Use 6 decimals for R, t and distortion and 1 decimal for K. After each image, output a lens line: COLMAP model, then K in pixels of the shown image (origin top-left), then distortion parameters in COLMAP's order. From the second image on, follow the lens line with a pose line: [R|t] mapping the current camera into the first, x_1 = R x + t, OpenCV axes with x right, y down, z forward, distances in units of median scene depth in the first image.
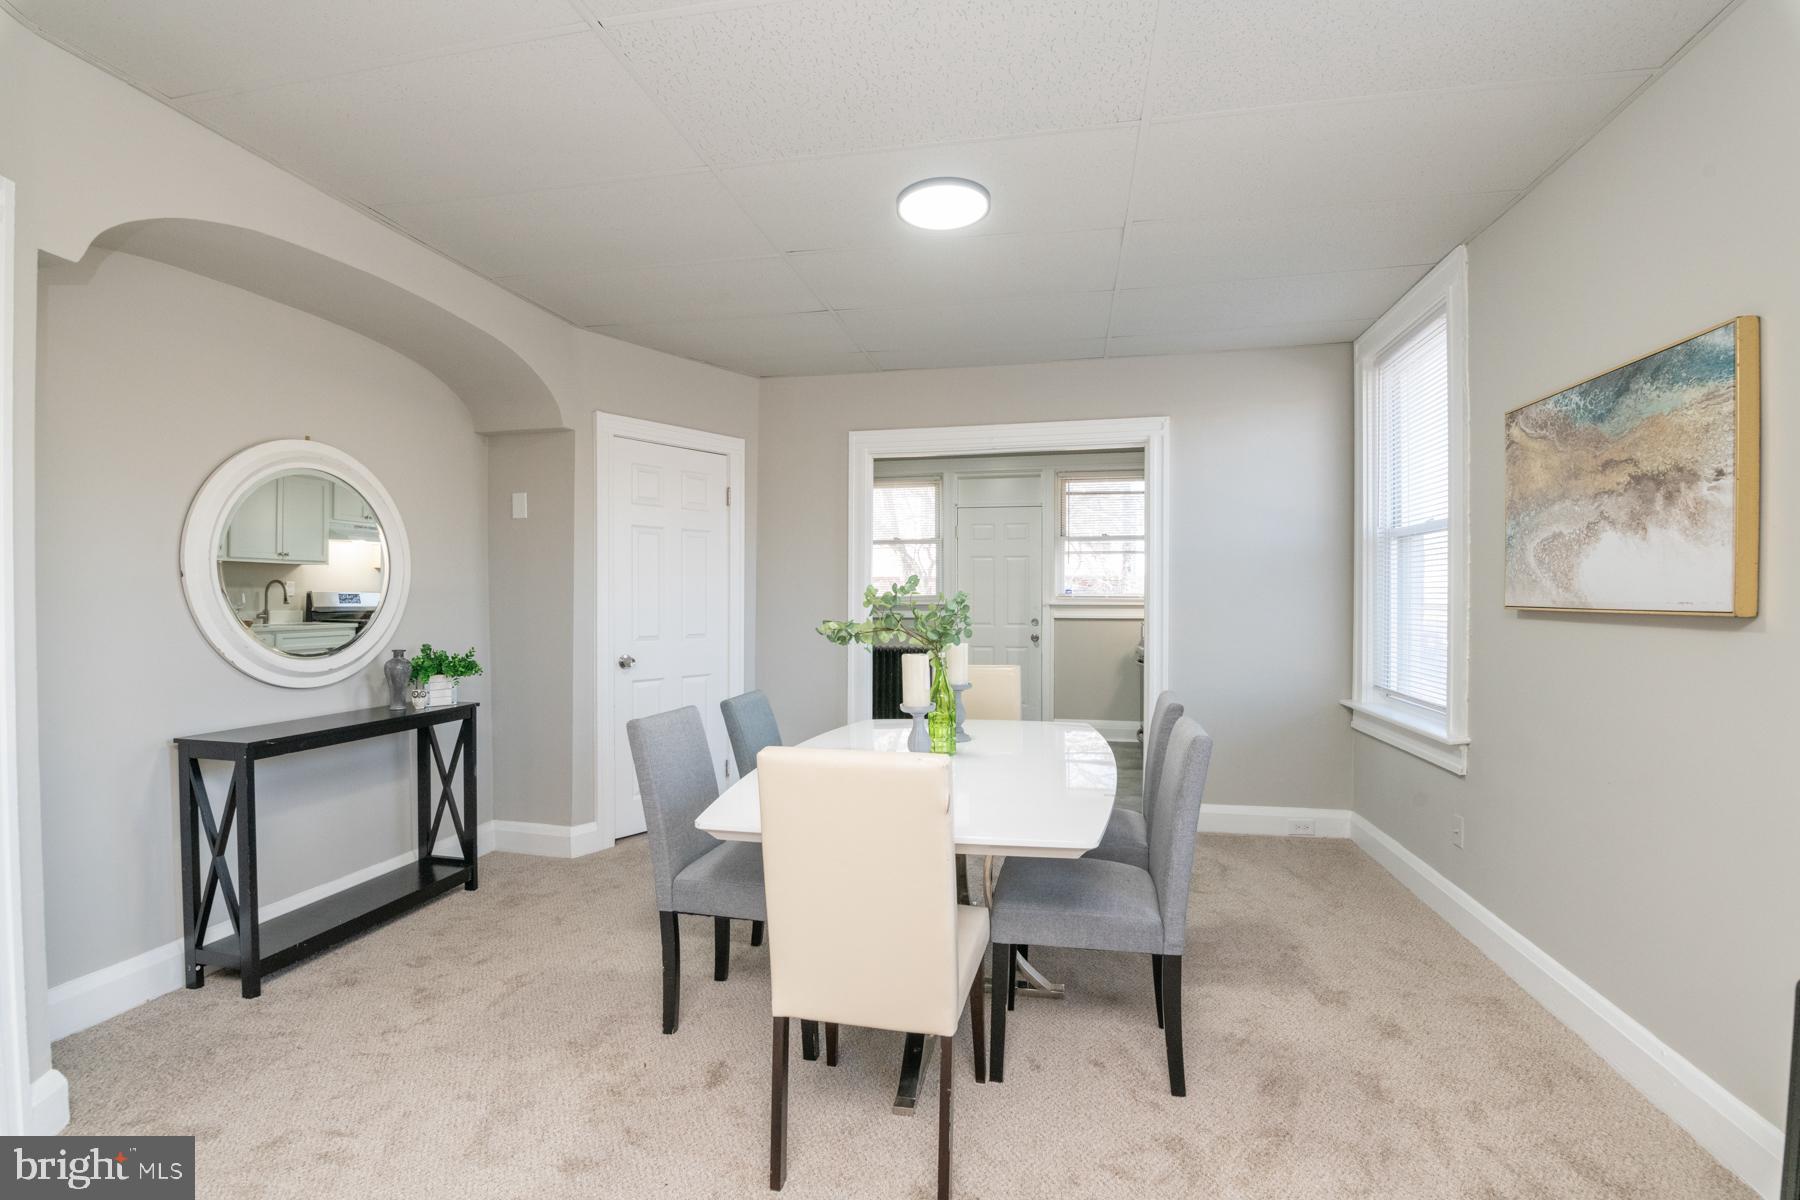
lens RADIAL K [[805.6, 0, 906.2], [0, 805.6, 602.1], [0, 0, 1]] dist [-0.018400, -0.000242]
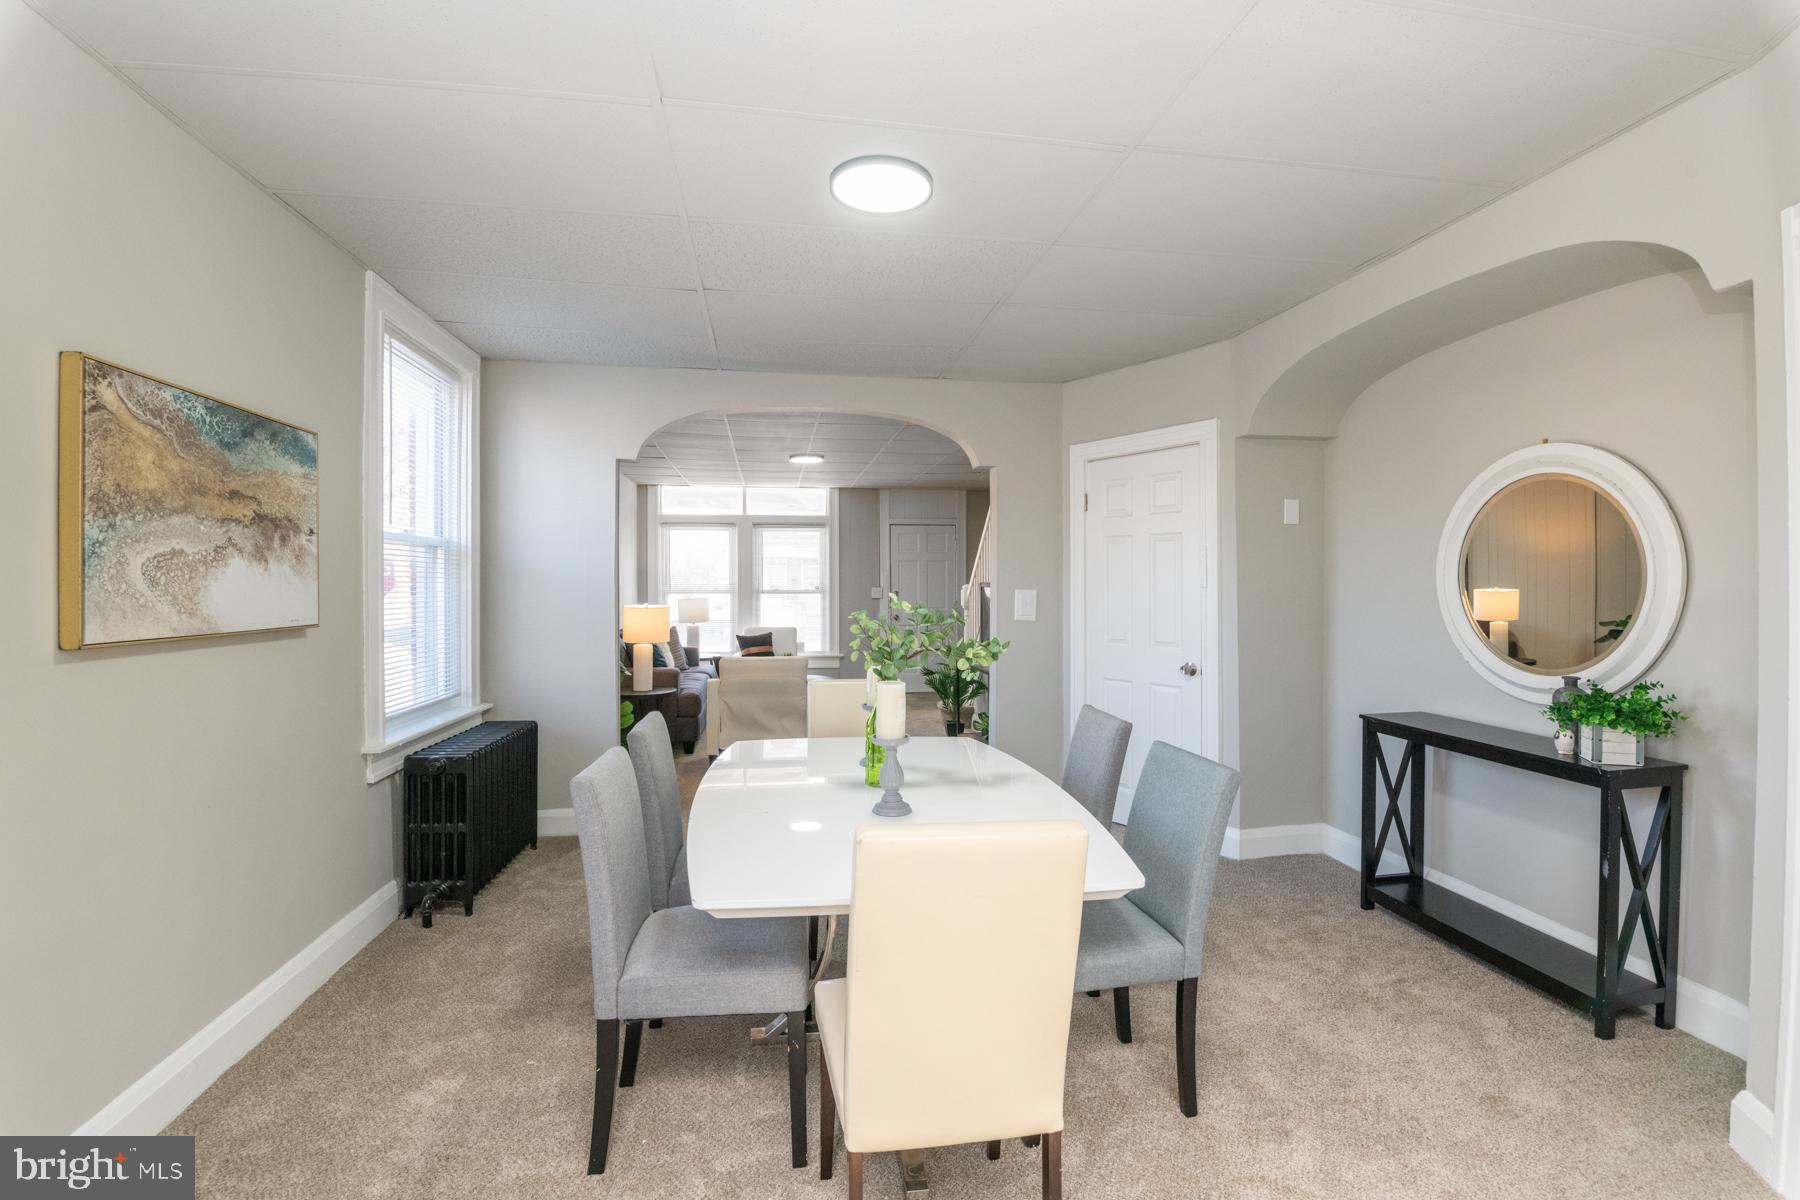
lens RADIAL K [[805.6, 0, 902.4], [0, 805.6, 590.8], [0, 0, 1]] dist [-0.018400, -0.000242]
pose [[-0.934517, 0.006515, -0.355860, 0.428676], [0.000712, 0.999865, 0.016436, -0.061582], [0.355919, 0.015106, -0.934395, 2.281441]]
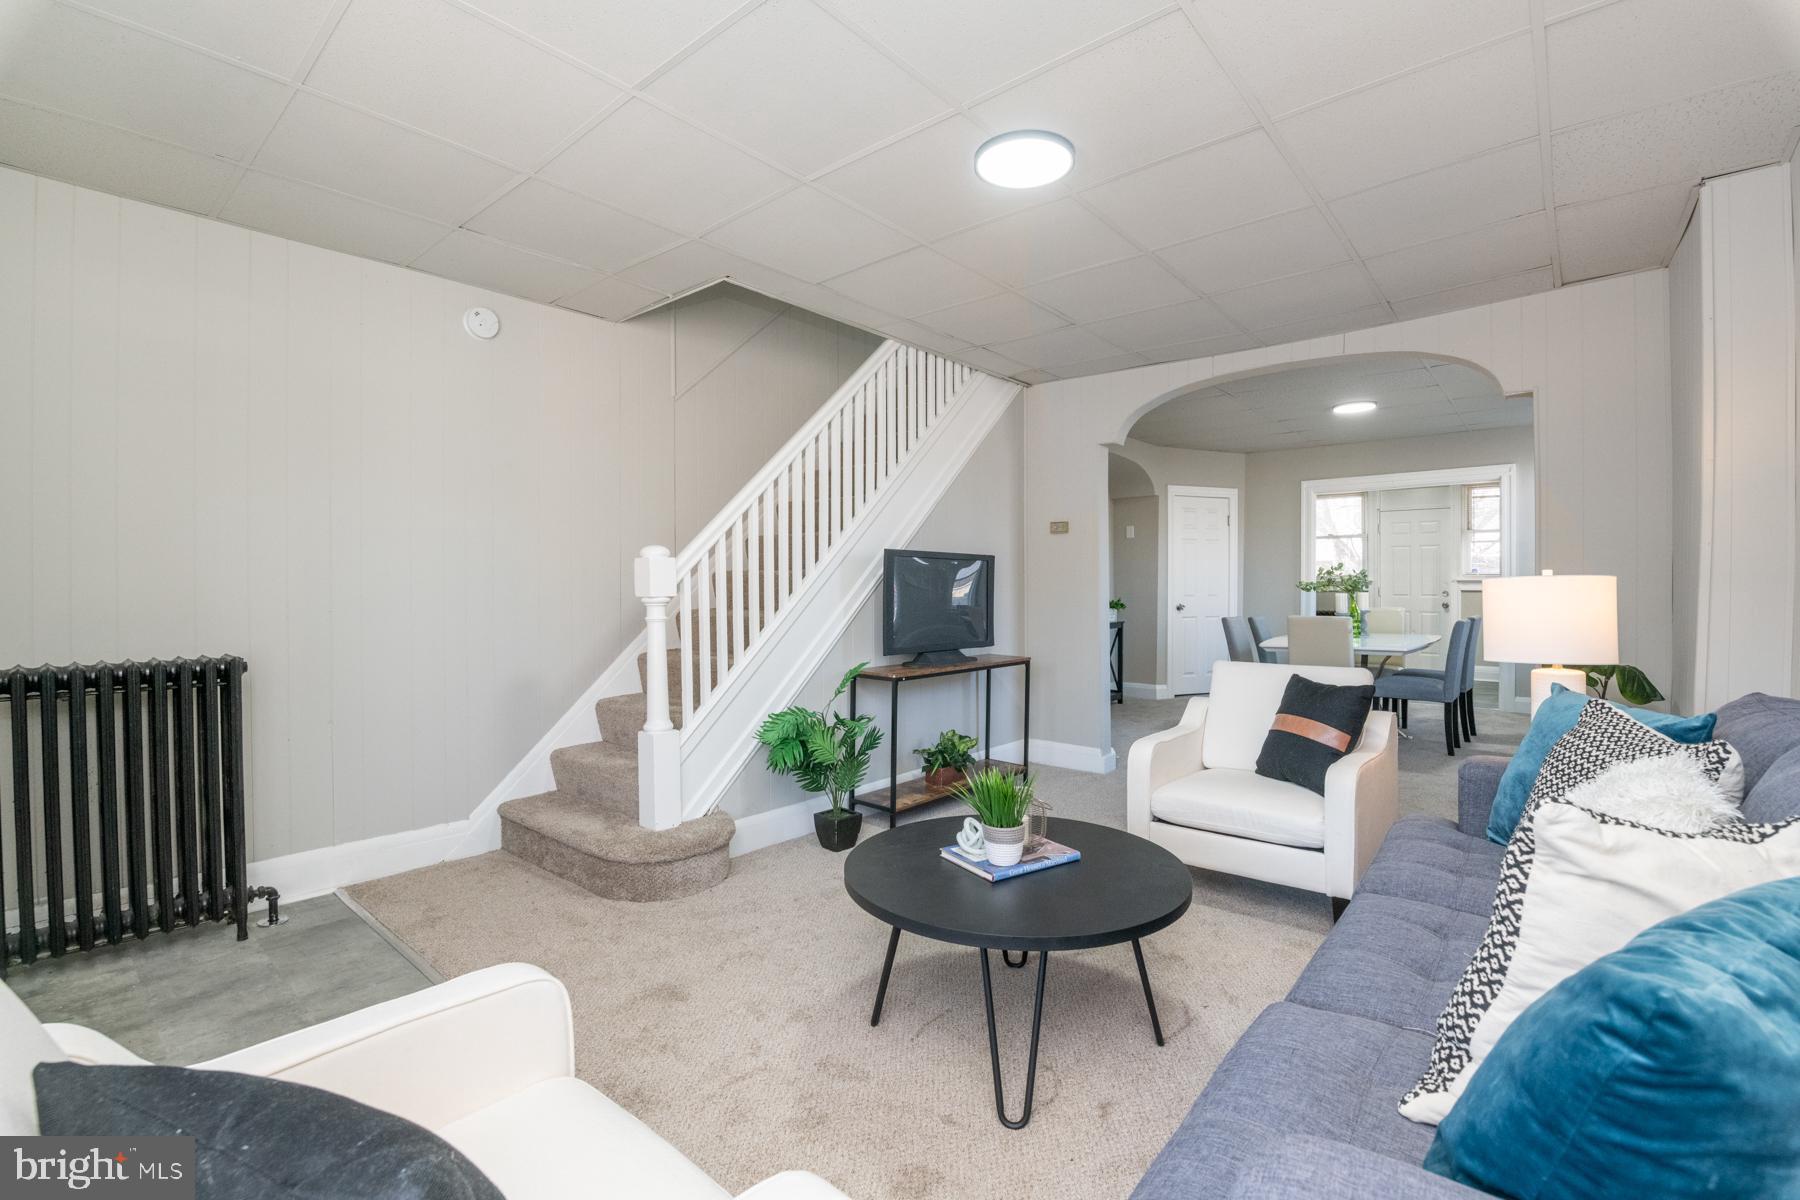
lens RADIAL K [[805.6, 0, 913.1], [0, 805.6, 600.6], [0, 0, 1]] dist [-0.018400, -0.000242]
pose [[0.879978, -0.003700, -0.475000, 0.008729], [0.006264, 0.999973, 0.003816, 0.023400], [0.474973, -0.006333, 0.879978, -0.547007]]
